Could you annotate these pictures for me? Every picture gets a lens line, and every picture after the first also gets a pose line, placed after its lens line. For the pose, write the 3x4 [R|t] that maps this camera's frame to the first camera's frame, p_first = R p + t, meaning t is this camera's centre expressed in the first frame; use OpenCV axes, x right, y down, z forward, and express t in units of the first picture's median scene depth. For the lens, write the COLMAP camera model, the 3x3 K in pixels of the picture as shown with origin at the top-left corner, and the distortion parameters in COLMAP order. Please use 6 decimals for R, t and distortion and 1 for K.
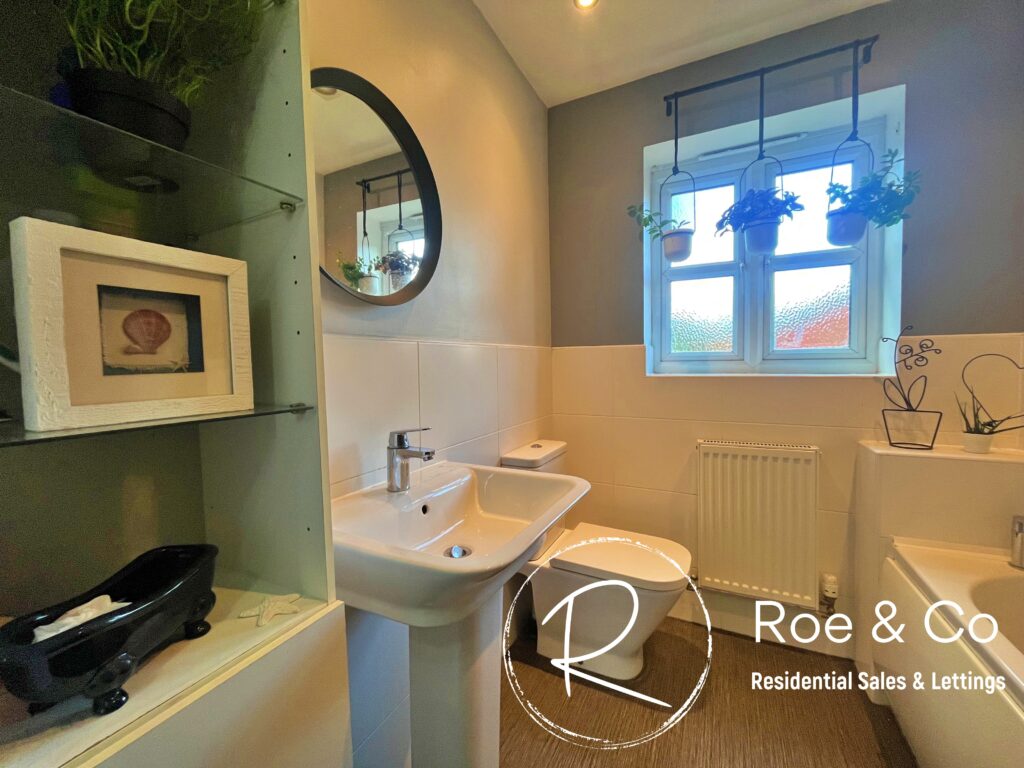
lens RADIAL K [[415.6, 0, 509.4], [0, 415.6, 380.6], [0, 0, 1]] dist [-0.009591, 0.001650]
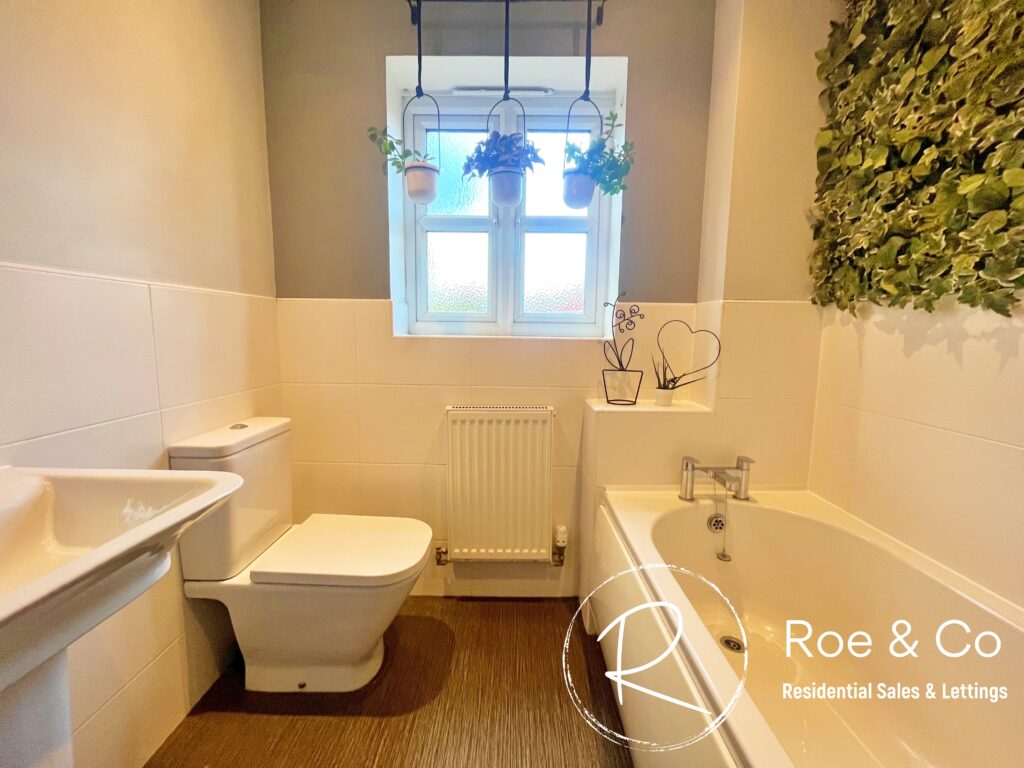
lens RADIAL K [[415.6, 0, 513.1], [0, 415.6, 383.8], [0, 0, 1]] dist [-0.009591, 0.001650]
pose [[0.891116, -0.029357, 0.452825, 0.192864], [-0.007471, 0.996821, 0.079326, 0.020830], [-0.453714, -0.074071, 0.888064, 0.133398]]
